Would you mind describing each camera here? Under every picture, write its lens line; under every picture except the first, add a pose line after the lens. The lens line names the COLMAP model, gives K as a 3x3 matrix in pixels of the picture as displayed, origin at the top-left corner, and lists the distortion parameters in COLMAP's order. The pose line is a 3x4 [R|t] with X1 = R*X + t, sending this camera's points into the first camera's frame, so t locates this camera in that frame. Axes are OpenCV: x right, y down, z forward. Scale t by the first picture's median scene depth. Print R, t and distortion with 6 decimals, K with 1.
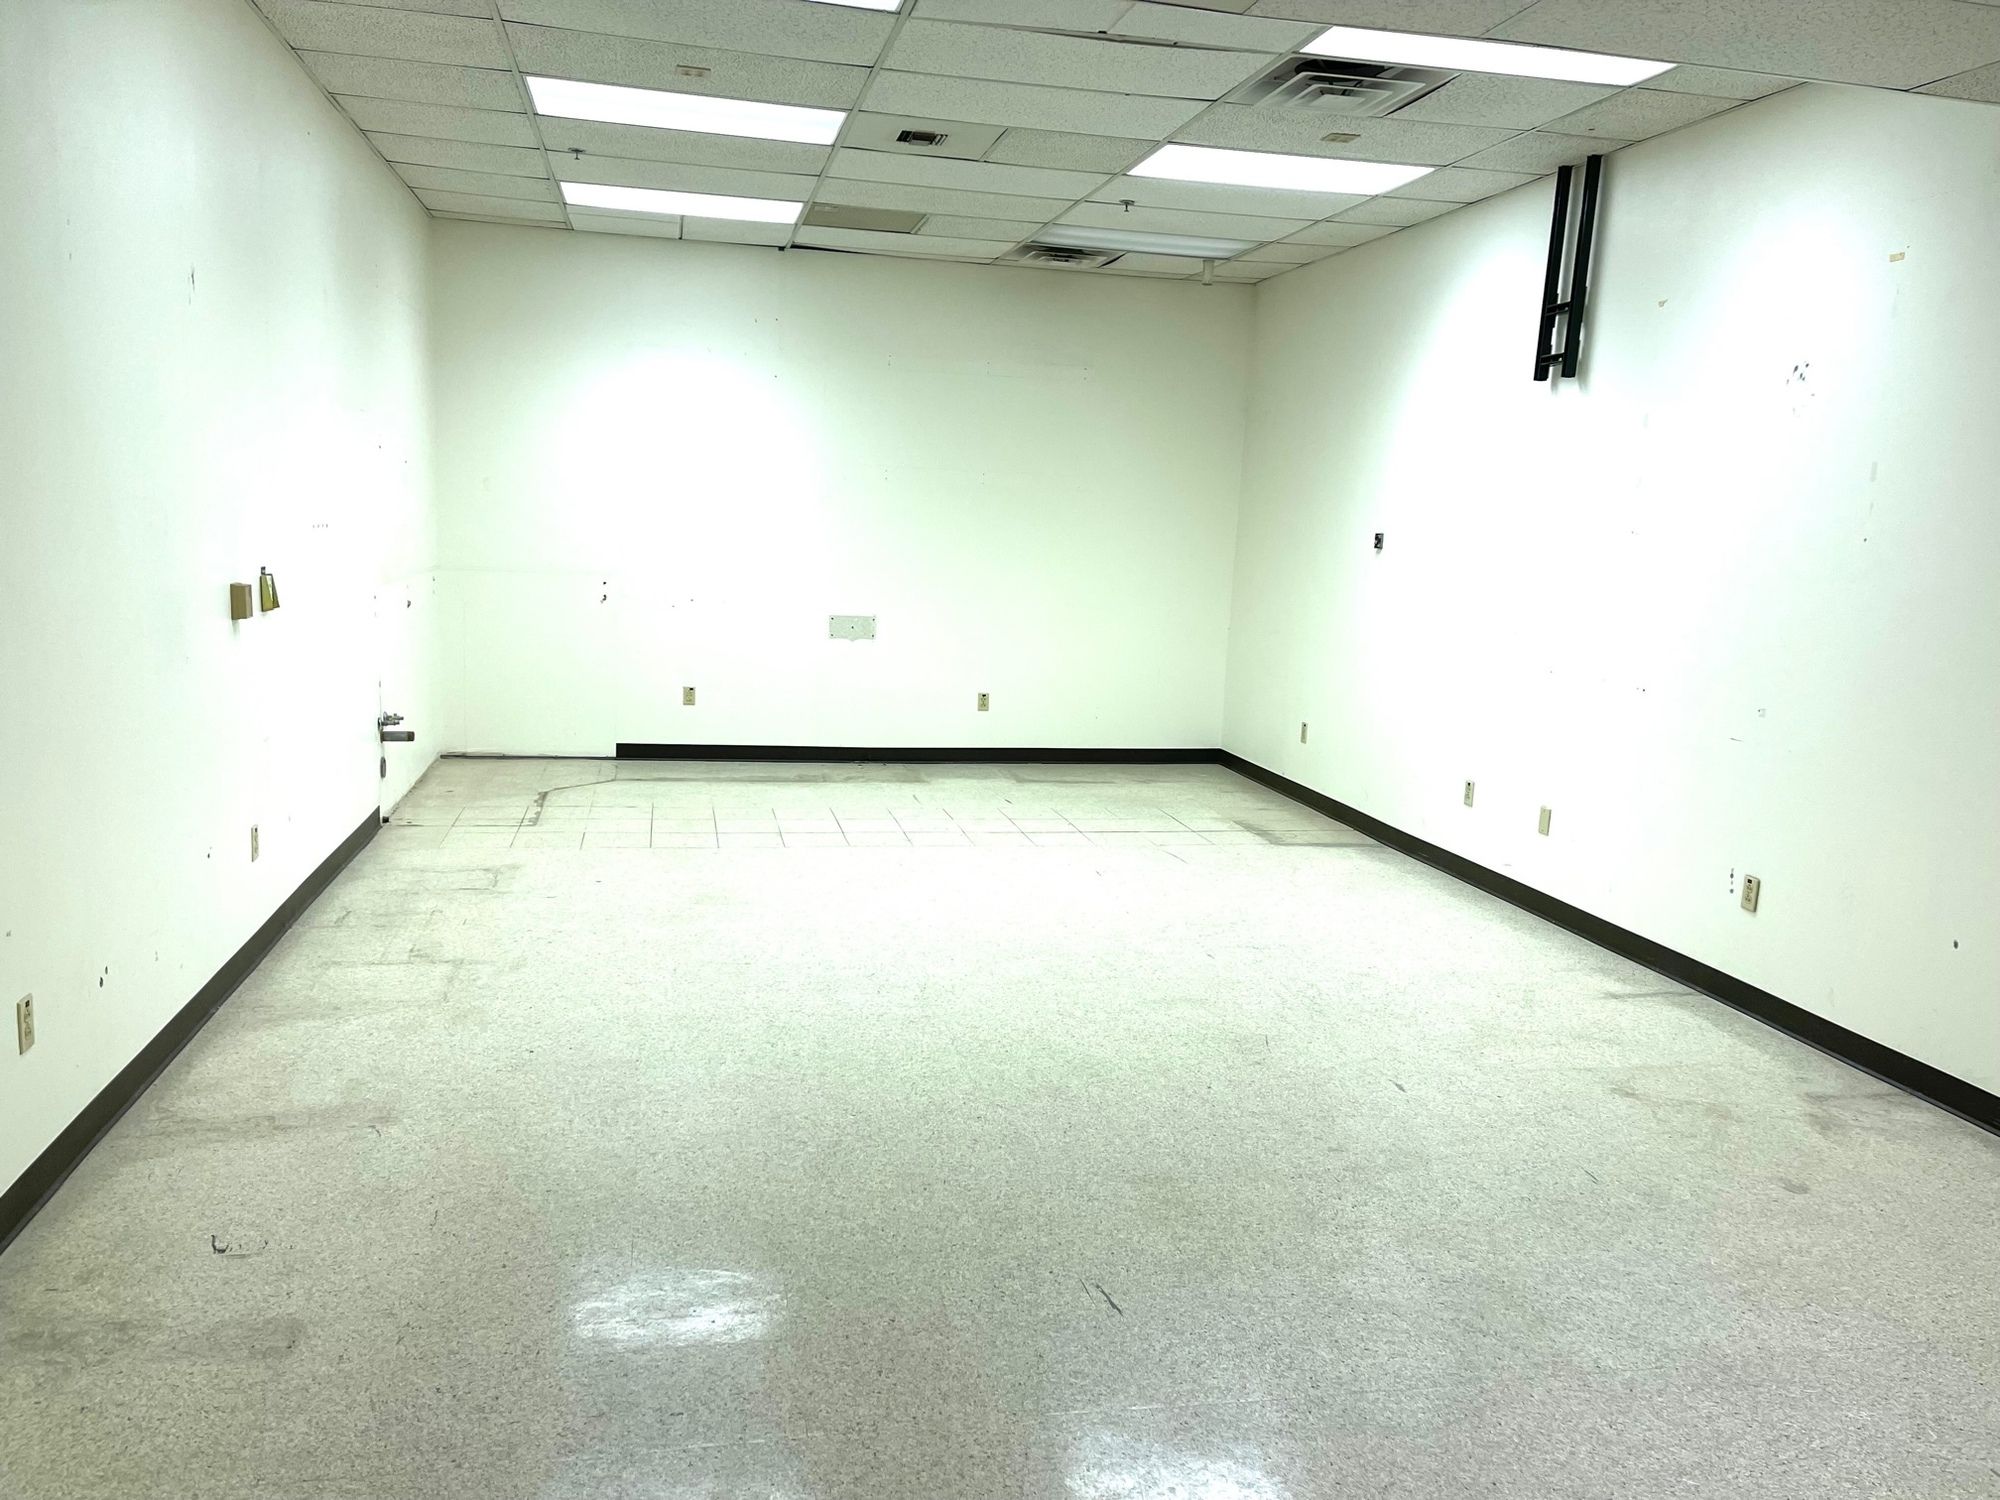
lens RADIAL K [[1503.4, 0, 997.1], [0, 1503.4, 750.9], [0, 0, 1]] dist [0.051500, -0.059999]
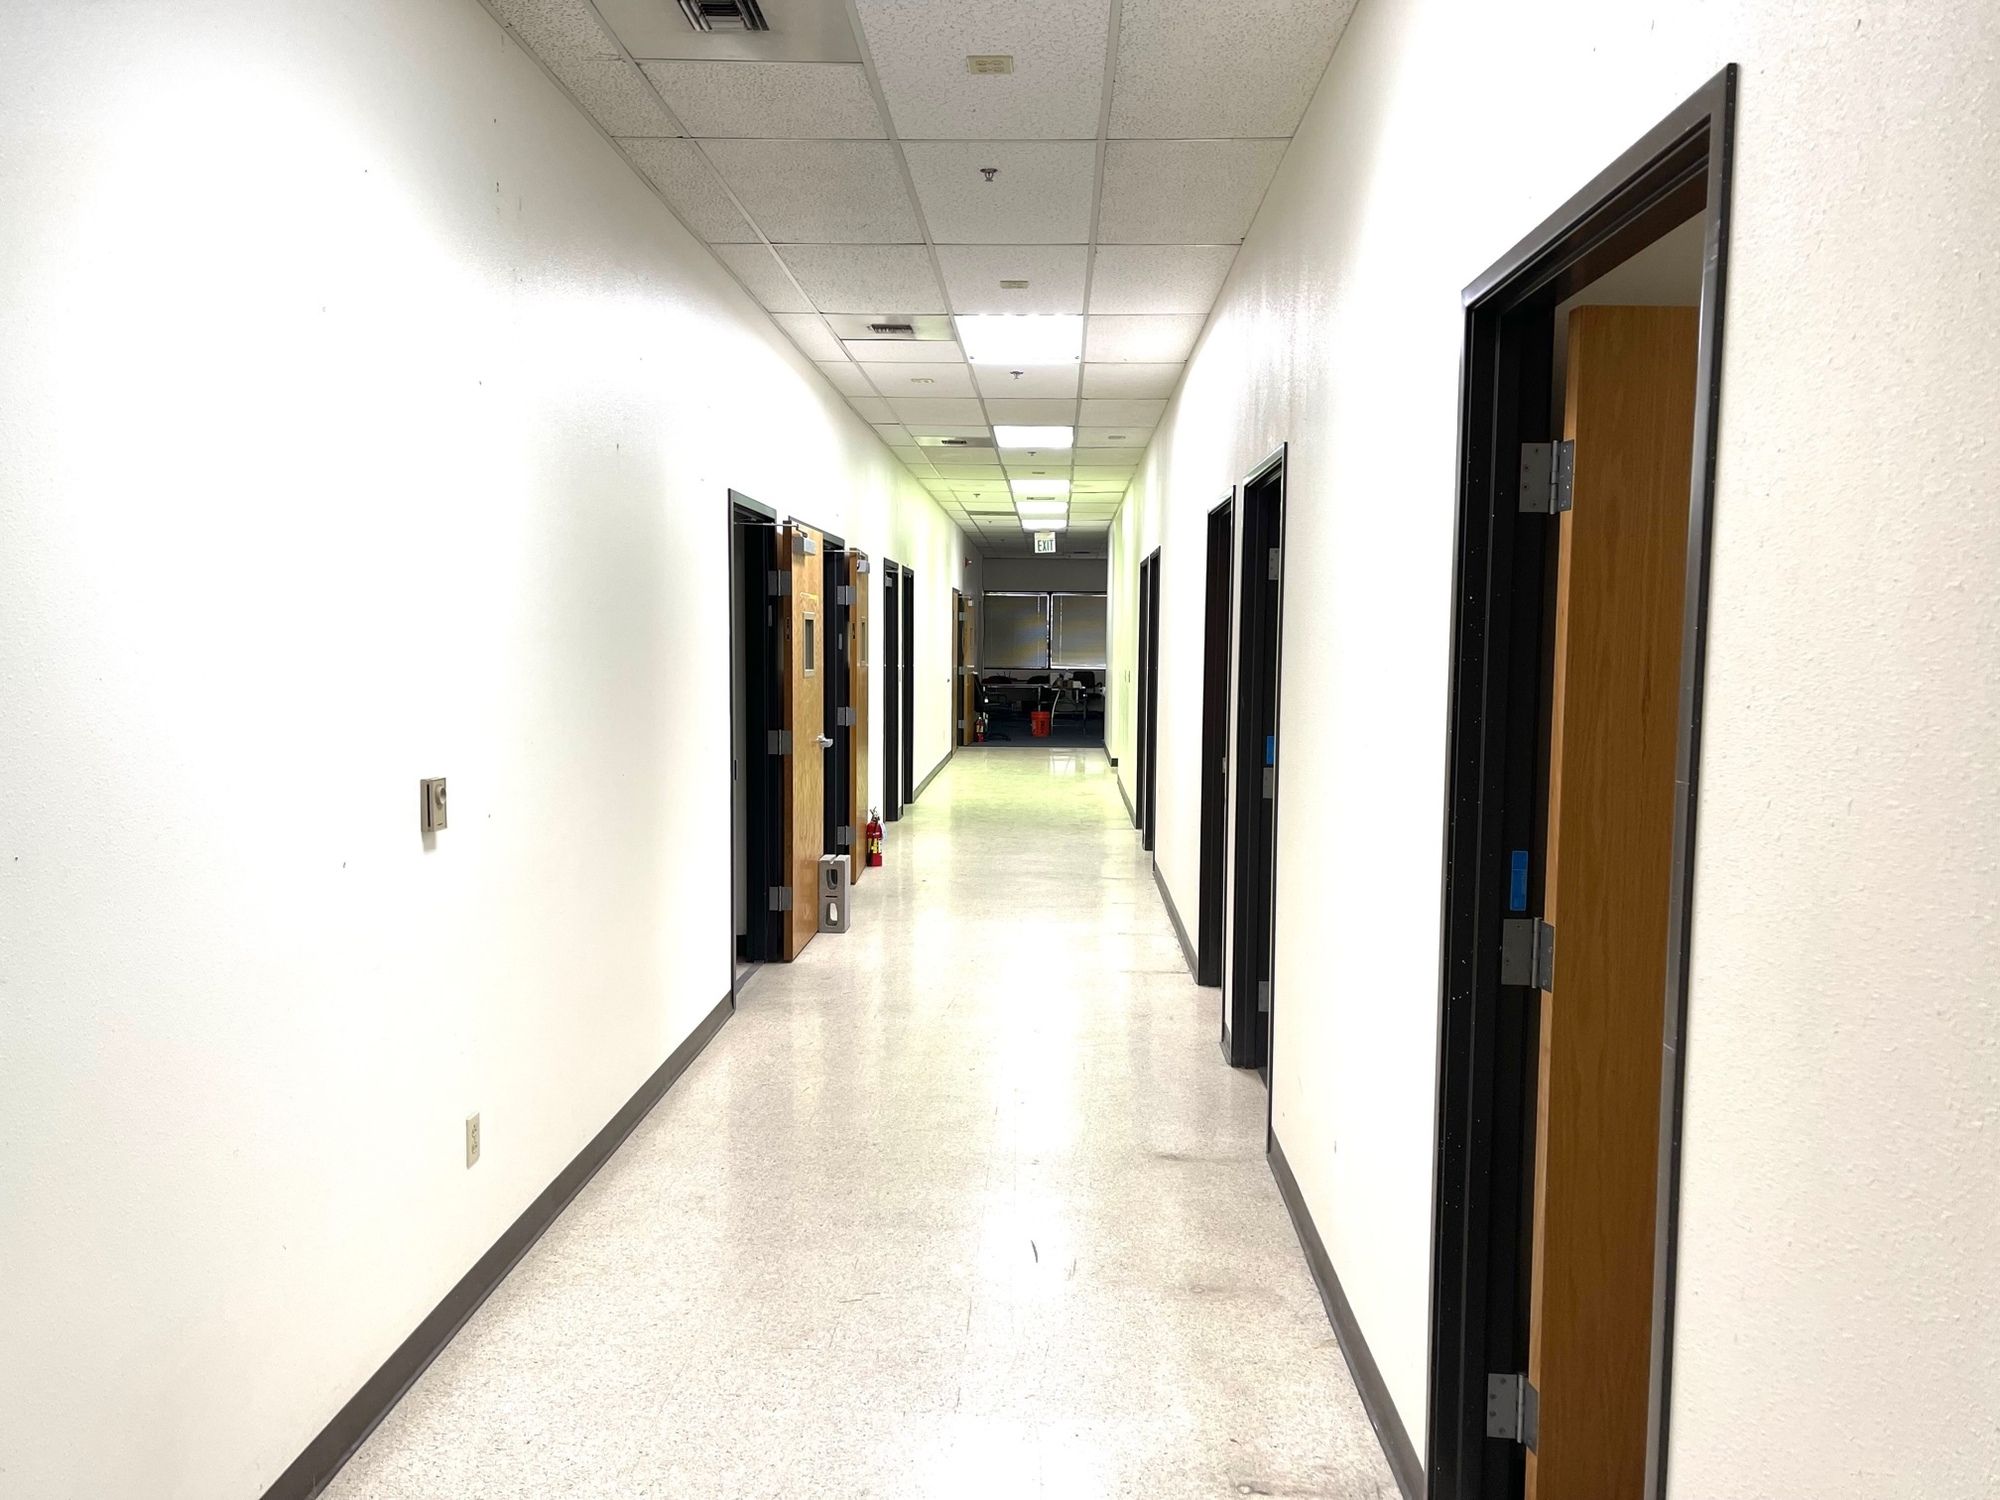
lens RADIAL K [[1503.4, 0, 1003.0], [0, 1503.4, 755.6], [0, 0, 1]] dist [0.051500, -0.059999]
pose [[0.969541, -0.009075, -0.244763, -0.033193], [-0.012593, 0.996145, -0.086813, -0.034526], [0.244607, 0.087251, 0.965689, 0.185159]]
